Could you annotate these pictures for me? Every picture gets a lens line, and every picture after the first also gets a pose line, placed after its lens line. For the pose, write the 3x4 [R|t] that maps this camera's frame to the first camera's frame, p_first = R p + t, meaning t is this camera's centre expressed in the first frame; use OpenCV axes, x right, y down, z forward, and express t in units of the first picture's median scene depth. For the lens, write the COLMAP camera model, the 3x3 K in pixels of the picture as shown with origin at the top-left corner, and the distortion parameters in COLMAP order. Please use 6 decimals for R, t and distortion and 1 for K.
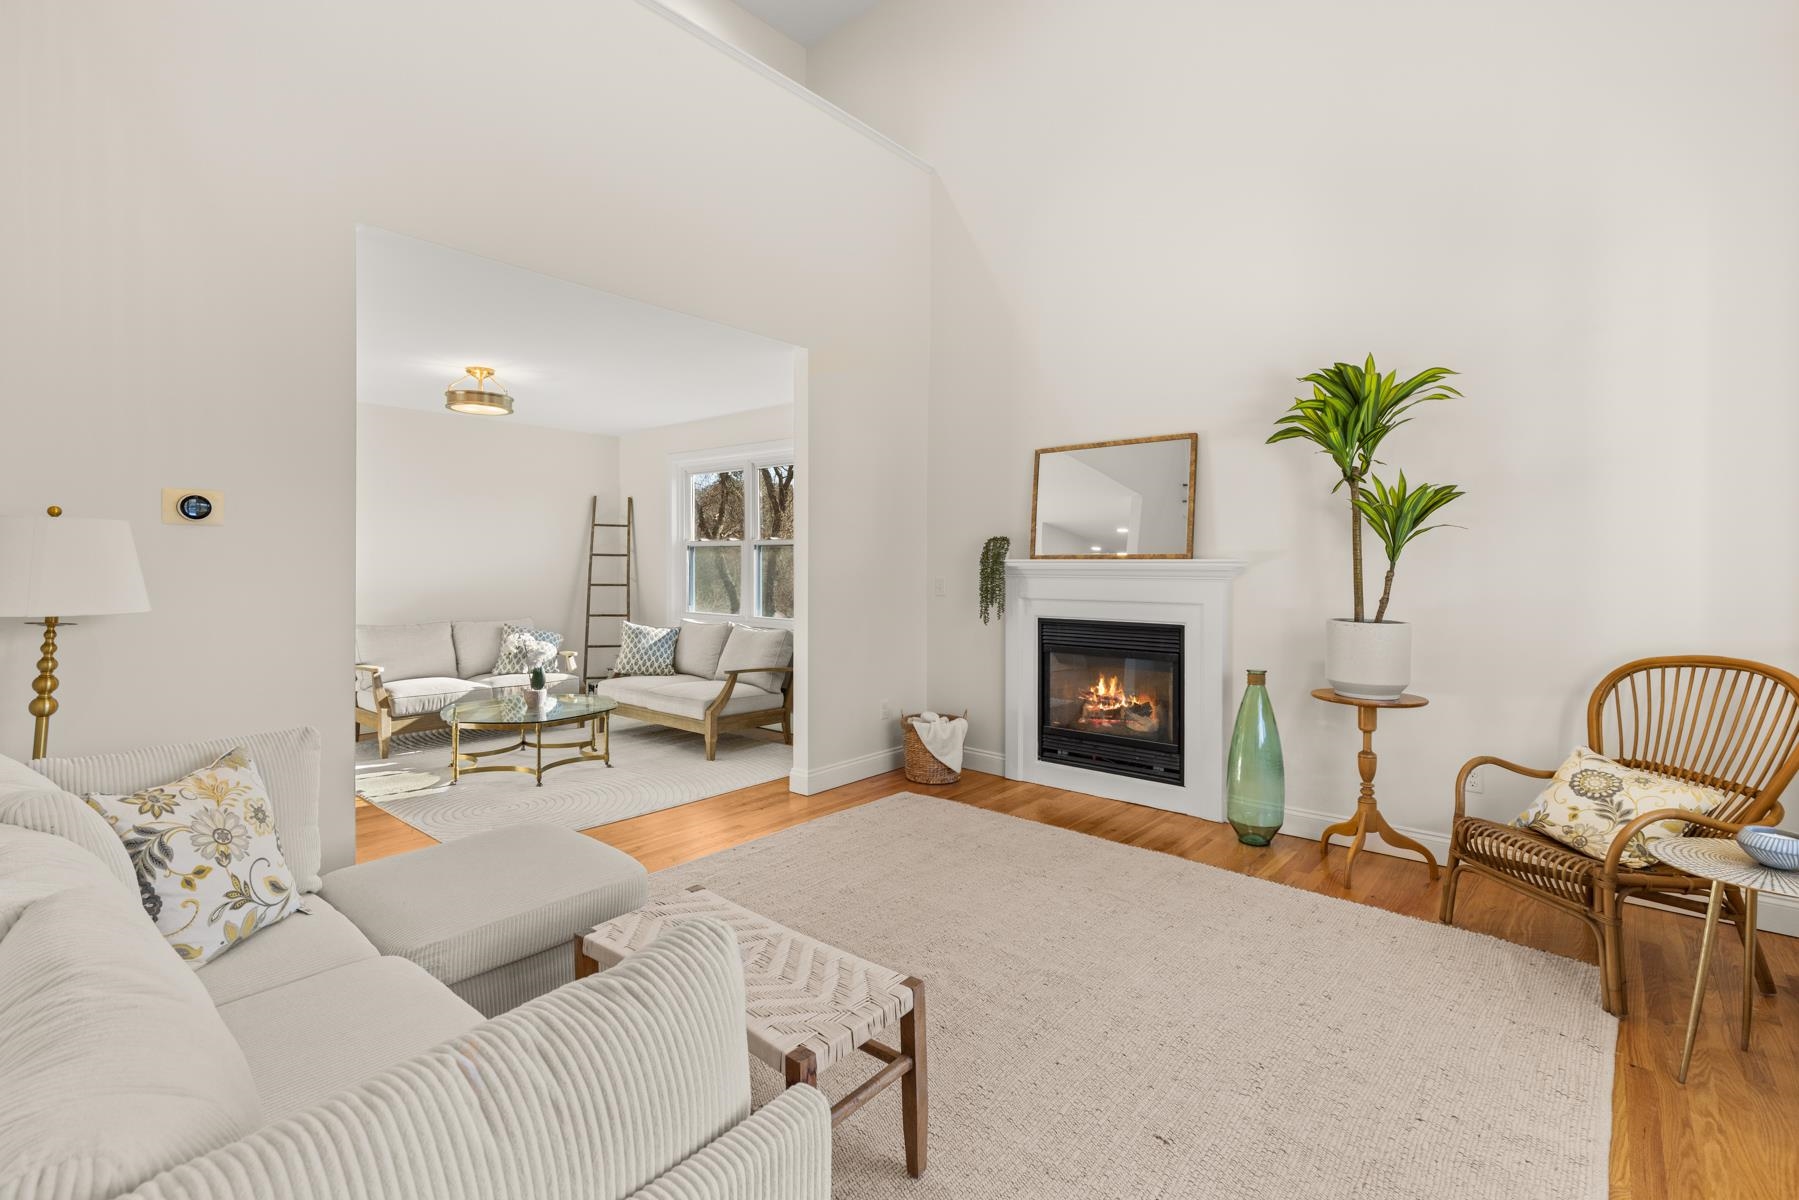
lens RADIAL K [[810.1, 0, 901.3], [0, 810.1, 589.9], [0, 0, 1]] dist [0.004387, 0.000075]
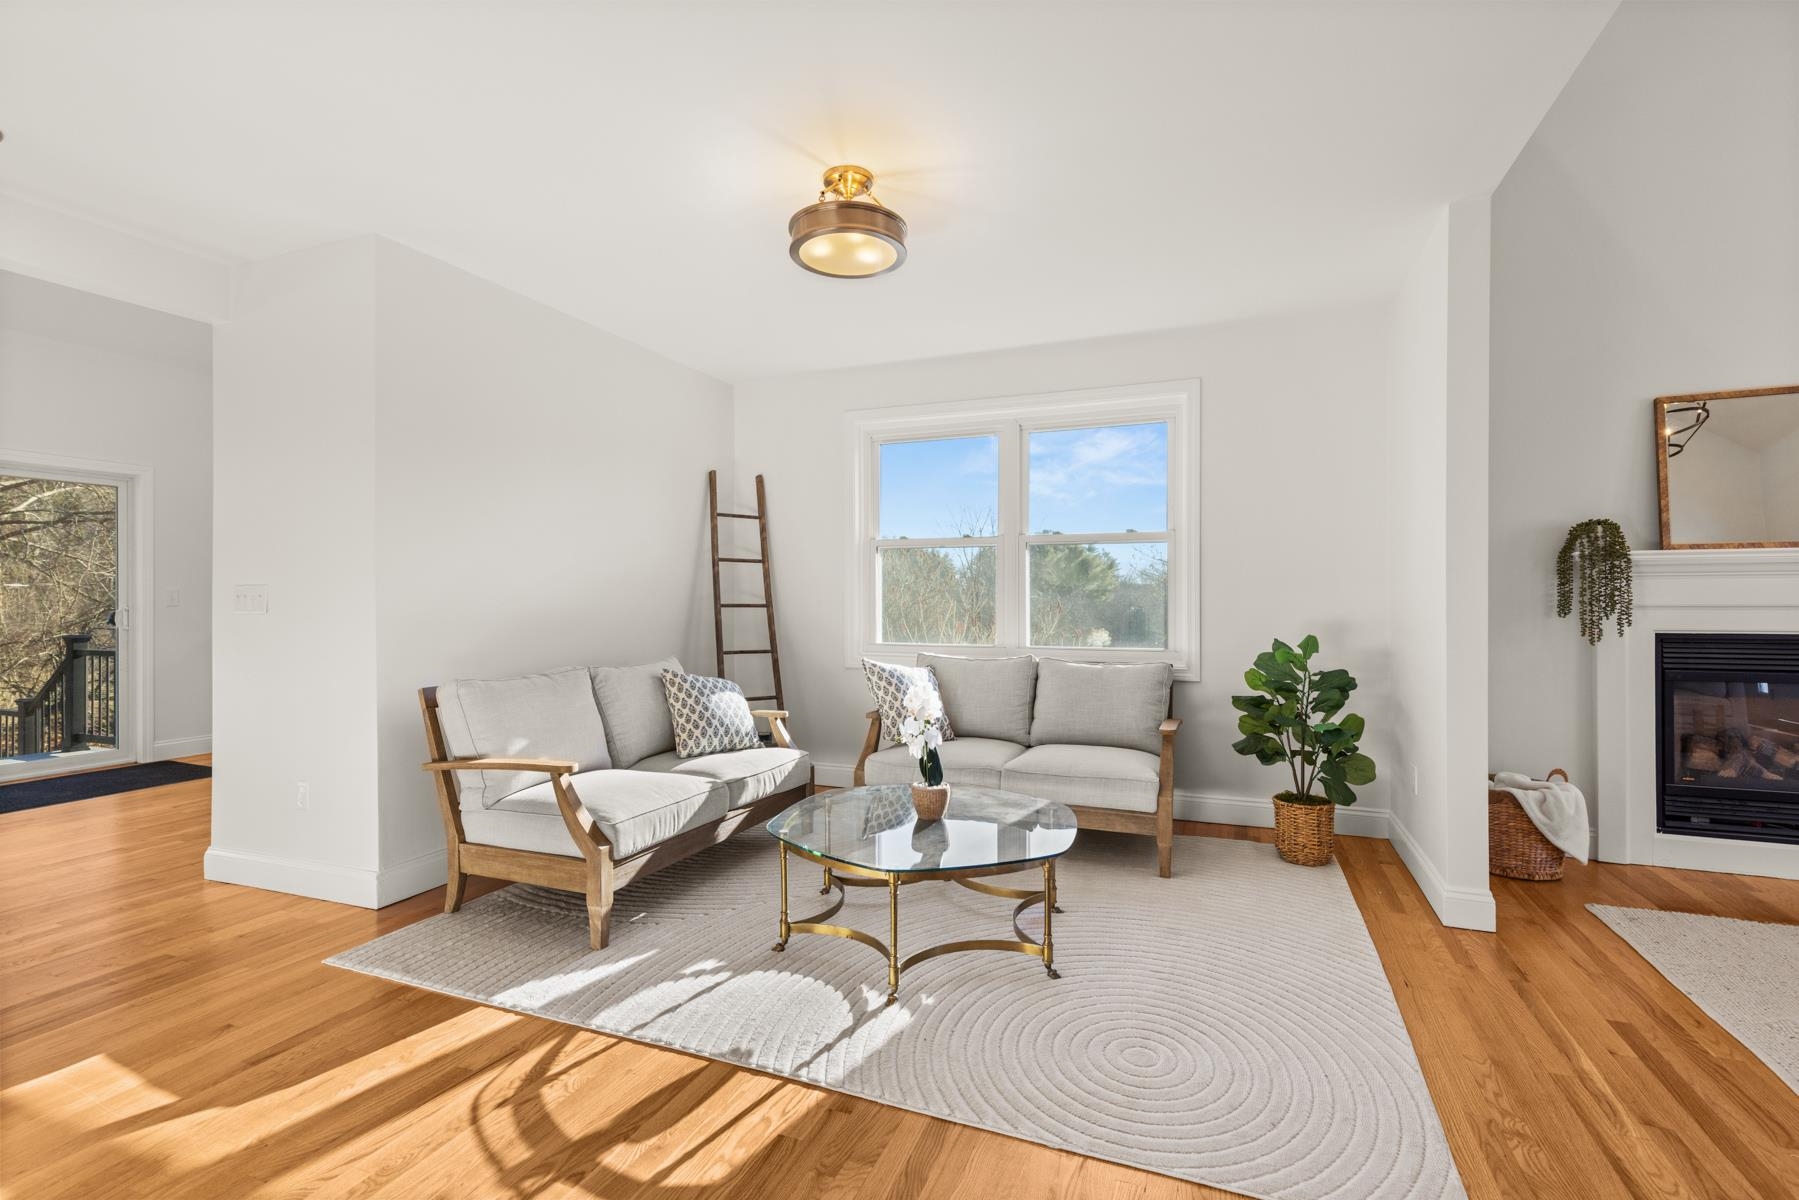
lens RADIAL K [[810.1, 0, 898.1], [0, 810.1, 594.3], [0, 0, 1]] dist [0.004387, 0.000075]
pose [[0.952465, -0.007987, 0.304542, -0.564810], [0.018143, 0.999369, -0.030534, 0.009100], [-0.304106, 0.034608, 0.952009, 0.428135]]
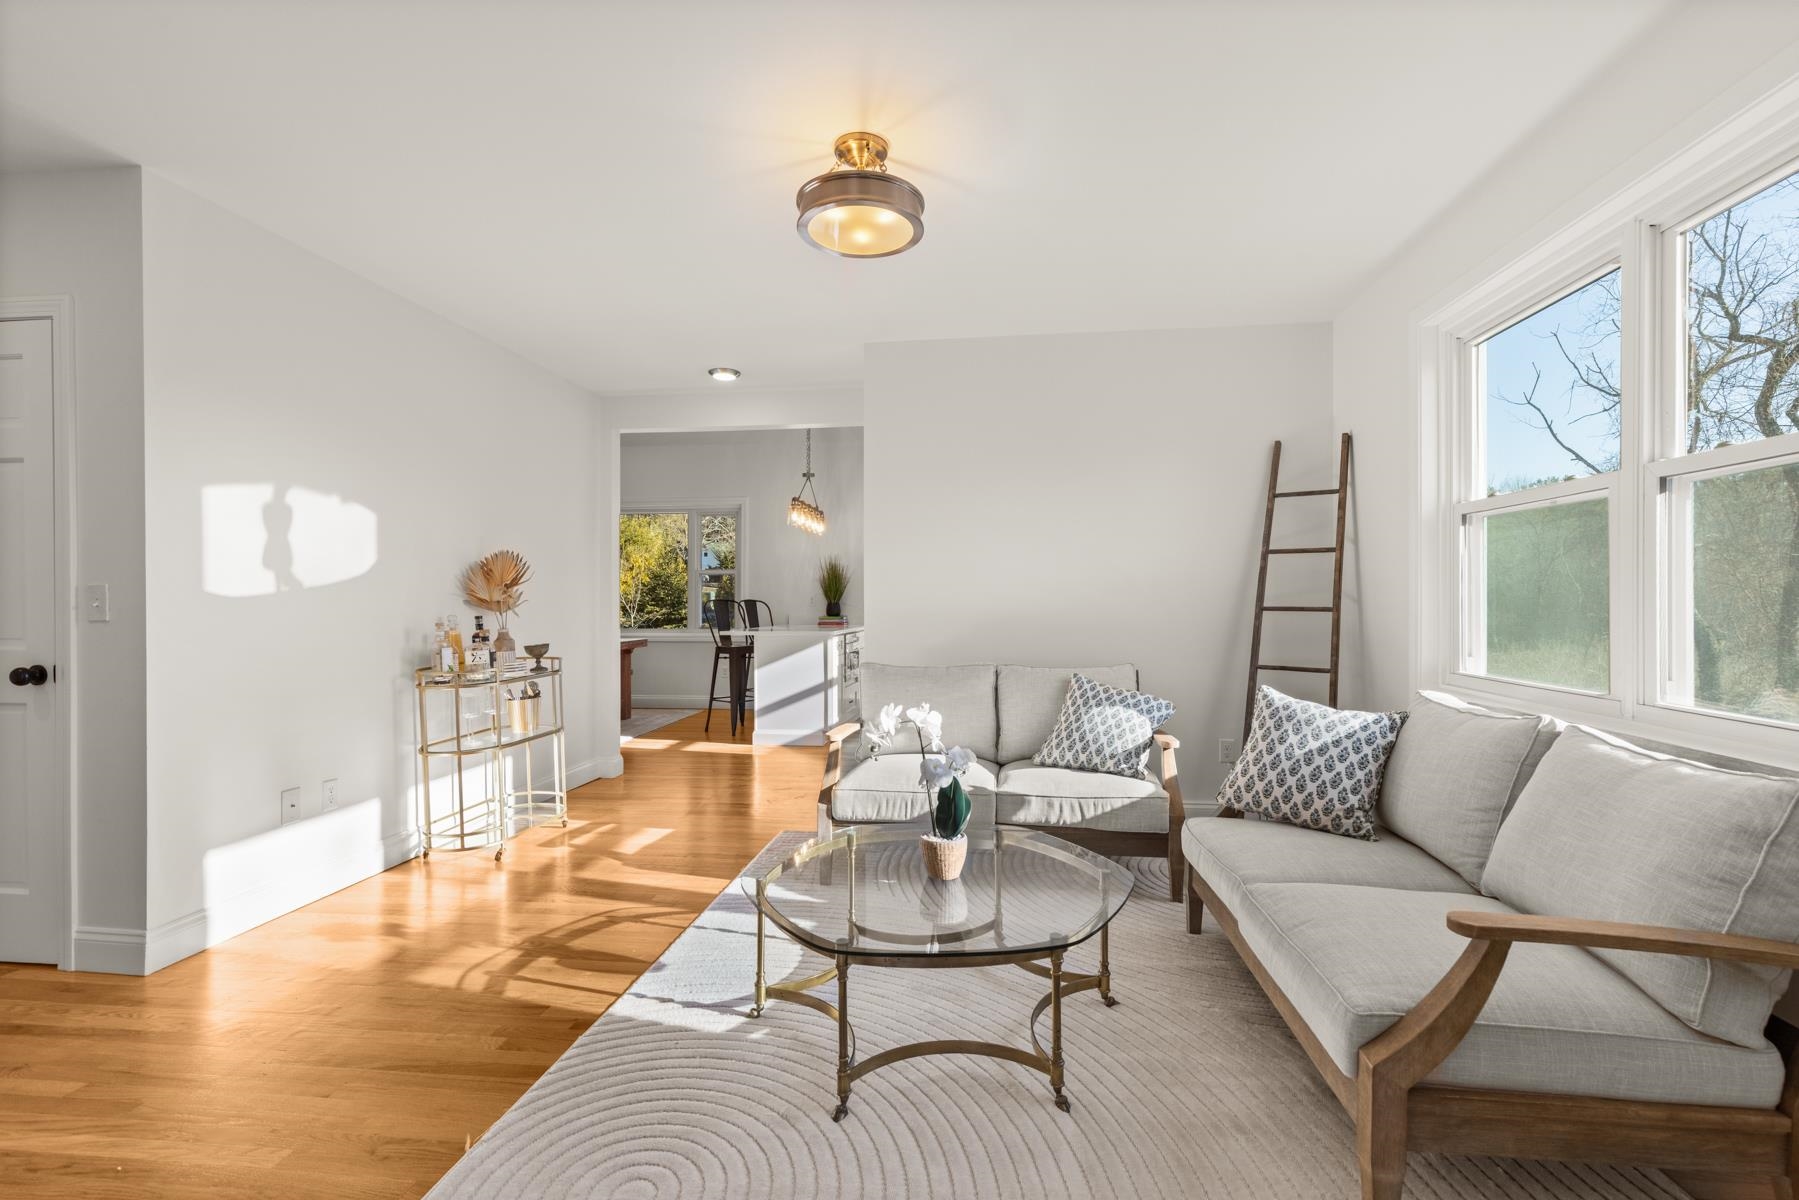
lens RADIAL K [[810.1, 0, 907.5], [0, 810.1, 605.3], [0, 0, 1]] dist [0.004387, 0.000075]
pose [[0.549431, -0.003983, -0.835529, -0.086920], [-0.017721, 0.999708, -0.016419, 0.005634], [0.835351, 0.023828, 0.549200, 0.657285]]
